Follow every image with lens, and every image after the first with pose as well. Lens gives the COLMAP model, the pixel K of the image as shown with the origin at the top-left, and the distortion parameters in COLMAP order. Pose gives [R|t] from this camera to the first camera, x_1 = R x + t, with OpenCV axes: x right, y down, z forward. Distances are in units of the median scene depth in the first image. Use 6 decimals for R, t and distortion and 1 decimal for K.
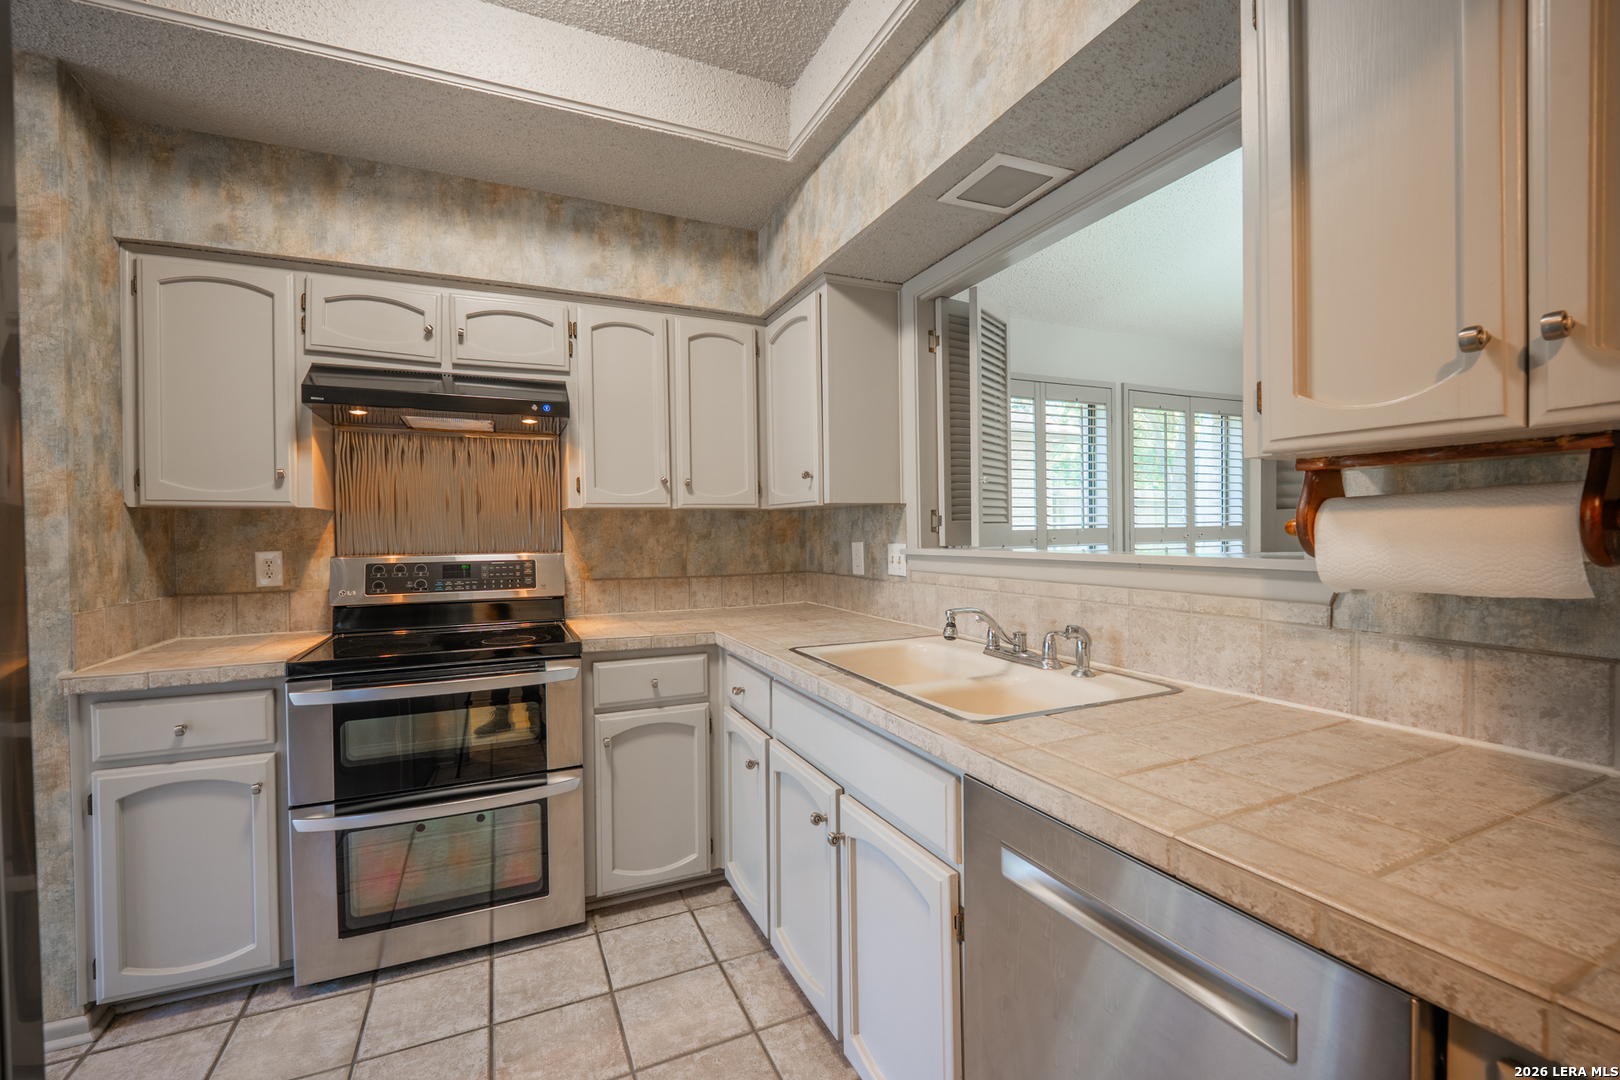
lens RADIAL K [[662.8, 0, 811.1], [0, 662.8, 545.1], [0, 0, 1]] dist [-0.003549, -0.002906]
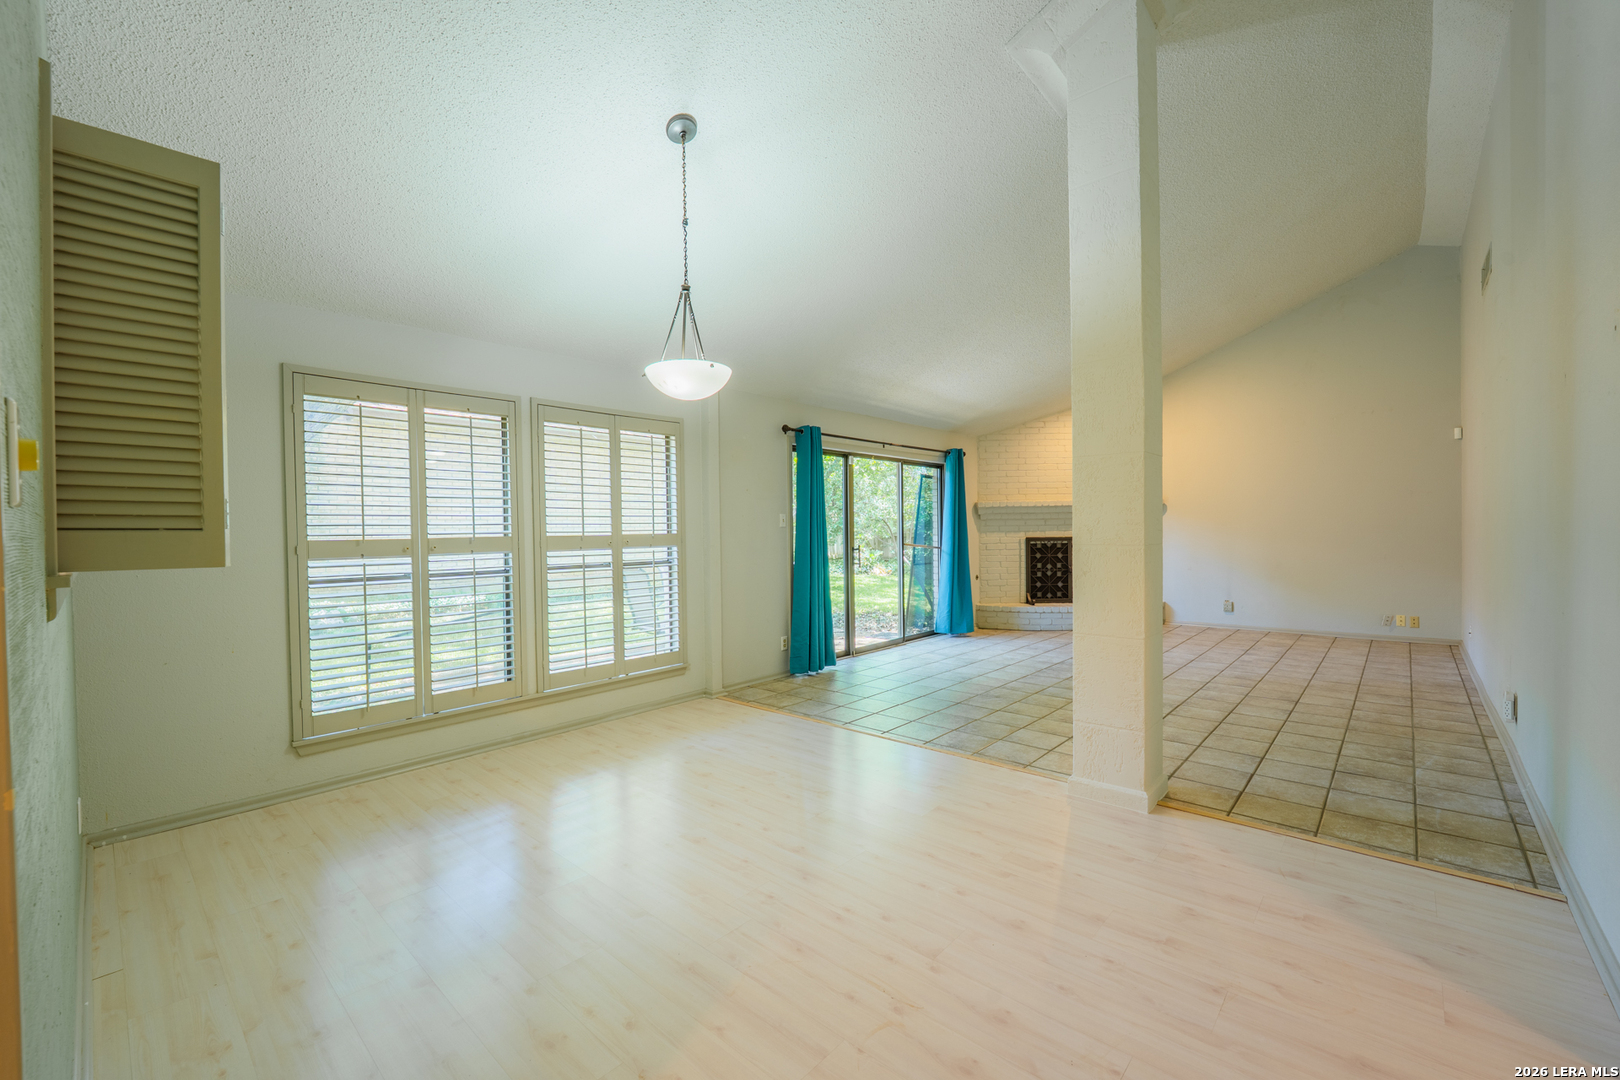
lens RADIAL K [[662.8, 0, 799.0], [0, 662.8, 537.7], [0, 0, 1]] dist [-0.003549, -0.002906]
pose [[0.914940, -0.004087, 0.403570, 0.737336], [0.011466, 0.999808, -0.015870, -0.003388], [-0.403428, 0.019147, 0.914811, -0.215141]]
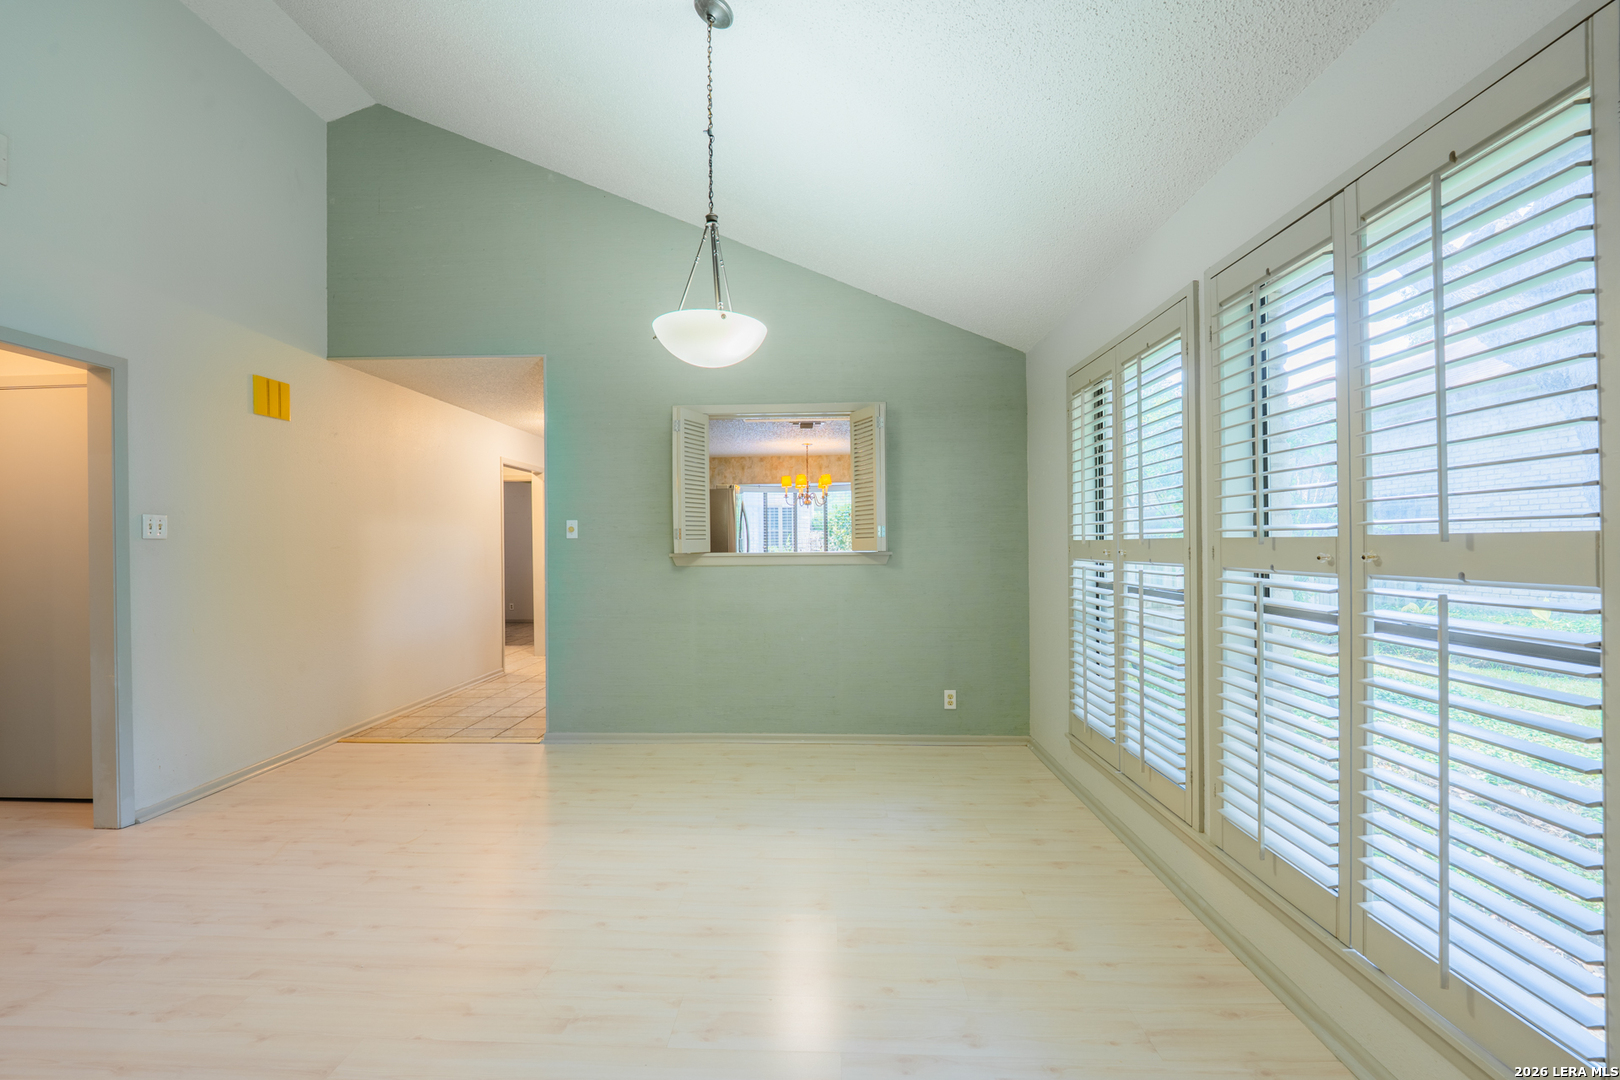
lens RADIAL K [[662.8, 0, 797.2], [0, 662.8, 534.9], [0, 0, 1]] dist [-0.003549, -0.002906]
pose [[-0.438878, 0.008492, -0.898507, 1.892125], [-0.001037, 0.999950, 0.009958, -0.056295], [0.898546, 0.005302, -0.438847, 1.592827]]
